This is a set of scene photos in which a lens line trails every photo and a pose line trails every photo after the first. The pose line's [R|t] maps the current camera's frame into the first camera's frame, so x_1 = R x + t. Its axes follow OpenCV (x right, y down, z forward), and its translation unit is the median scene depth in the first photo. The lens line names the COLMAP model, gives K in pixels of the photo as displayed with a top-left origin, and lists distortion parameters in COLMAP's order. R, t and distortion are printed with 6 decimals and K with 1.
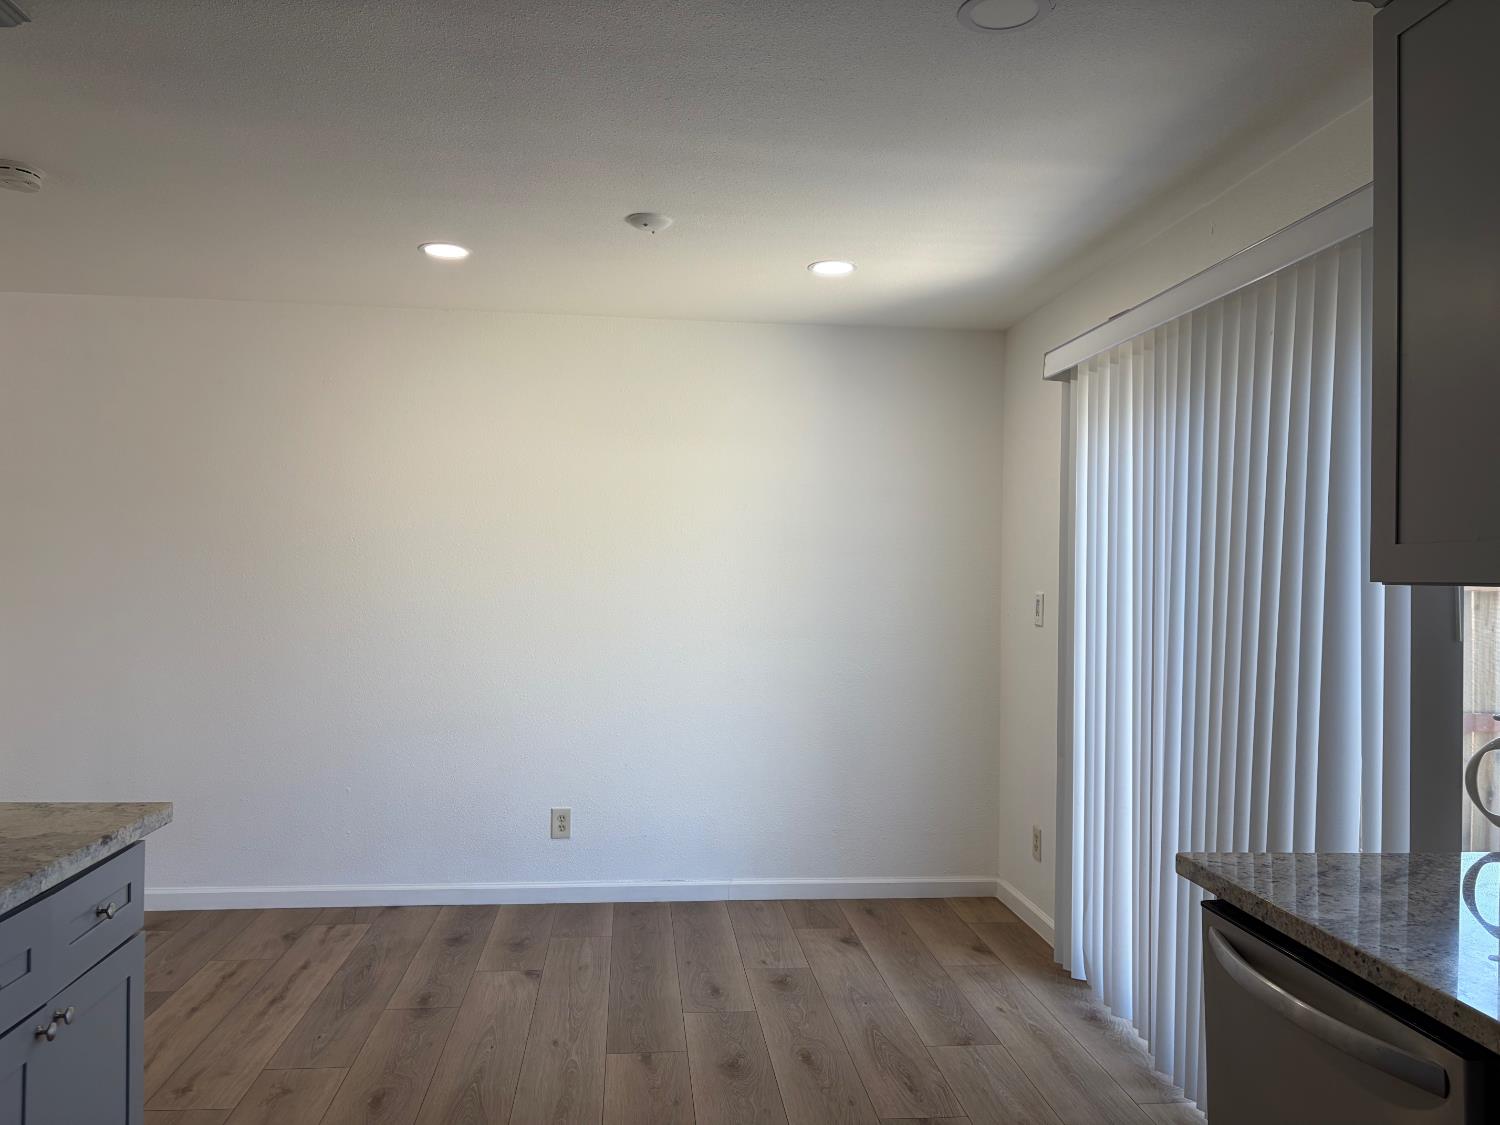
lens RADIAL K [[1121.2, 0, 748.3], [0, 1121.2, 572.4], [0, 0, 1]] dist [0.083885, -0.141943]
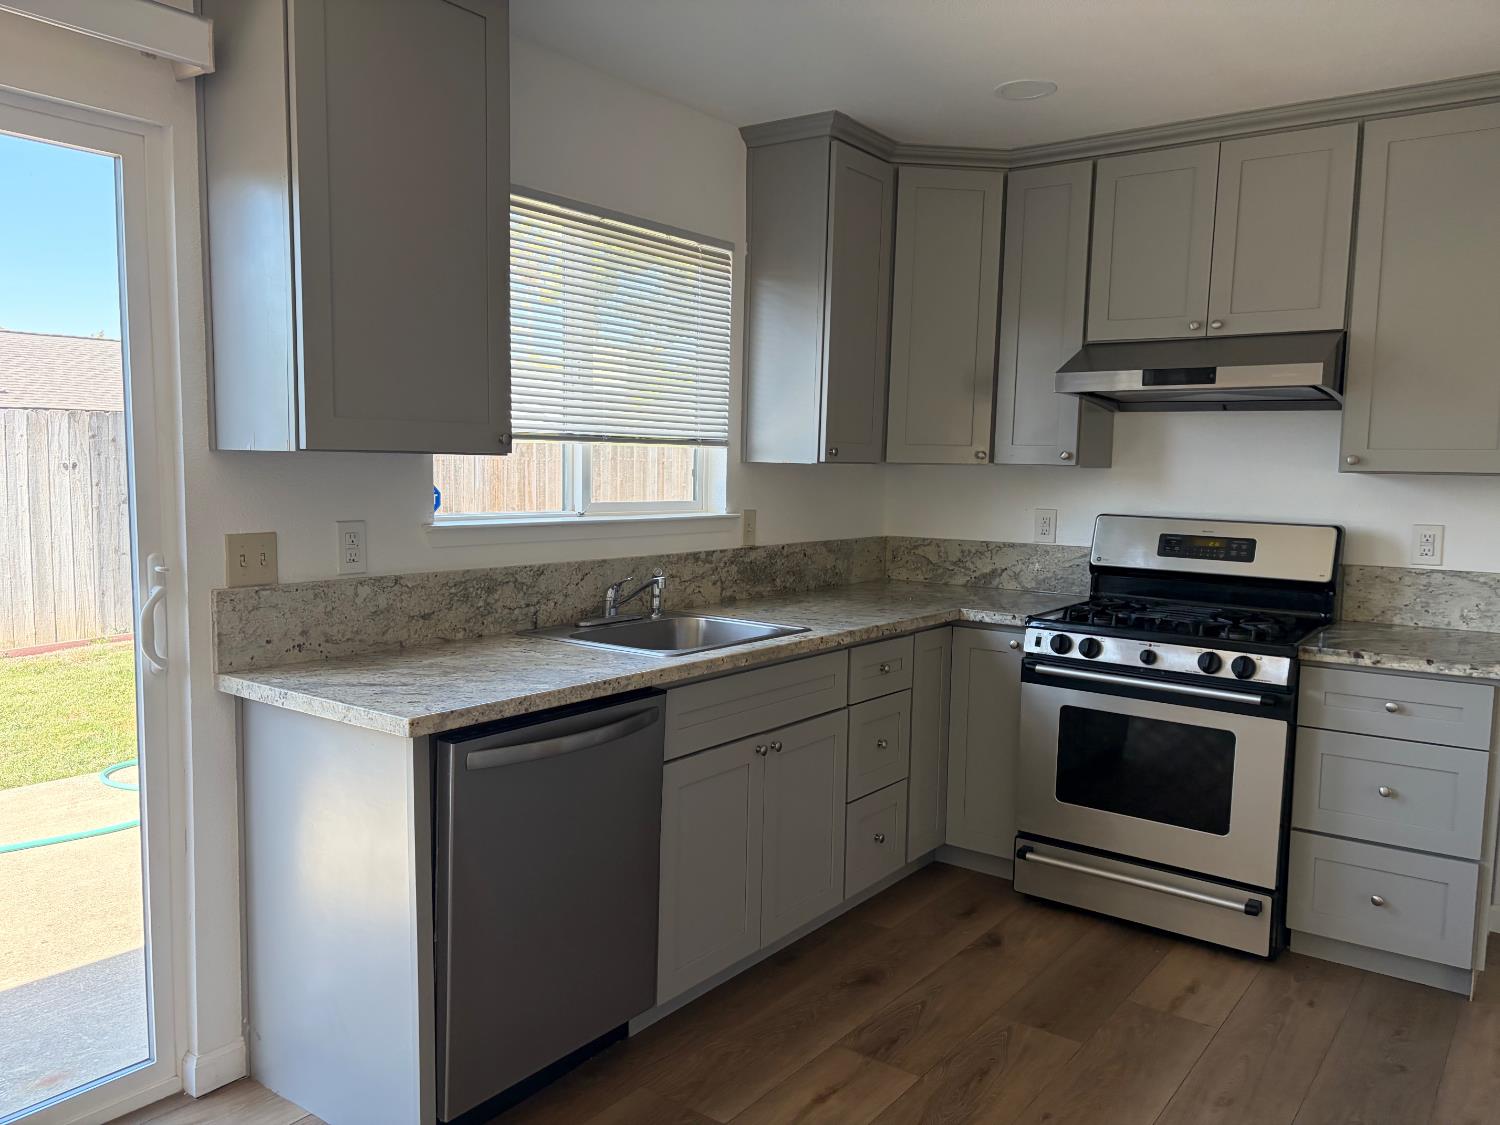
lens RADIAL K [[1121.2, 0, 748.3], [0, 1121.2, 572.4], [0, 0, 1]] dist [0.083885, -0.141943]
pose [[-0.740528, -0.095263, 0.665240, -0.593470], [-0.033640, 0.993916, 0.104882, -0.006845], [-0.671184, 0.055290, -0.739226, 1.733125]]
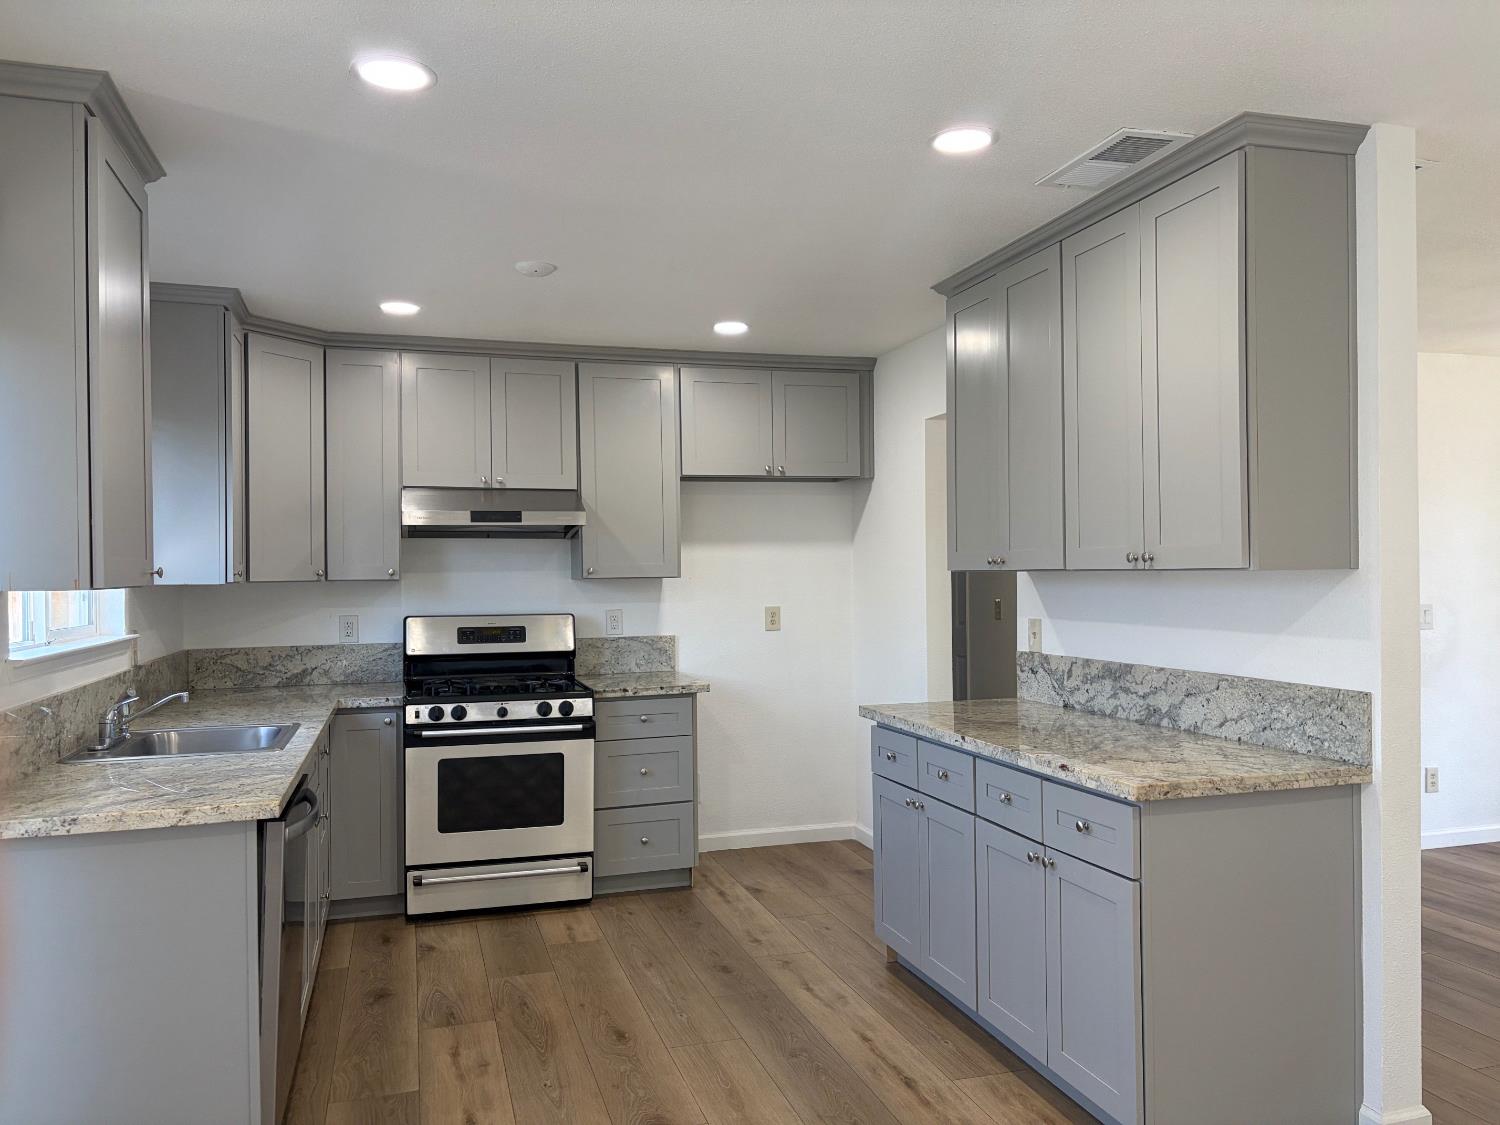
lens RADIAL K [[1121.2, 0, 748.3], [0, 1121.2, 572.4], [0, 0, 1]] dist [0.083885, -0.141943]
pose [[-0.979473, -0.004990, -0.201515, 0.136490], [-0.003892, 0.999975, -0.005844, -0.009279], [0.201539, -0.004940, -0.979468, 2.650532]]
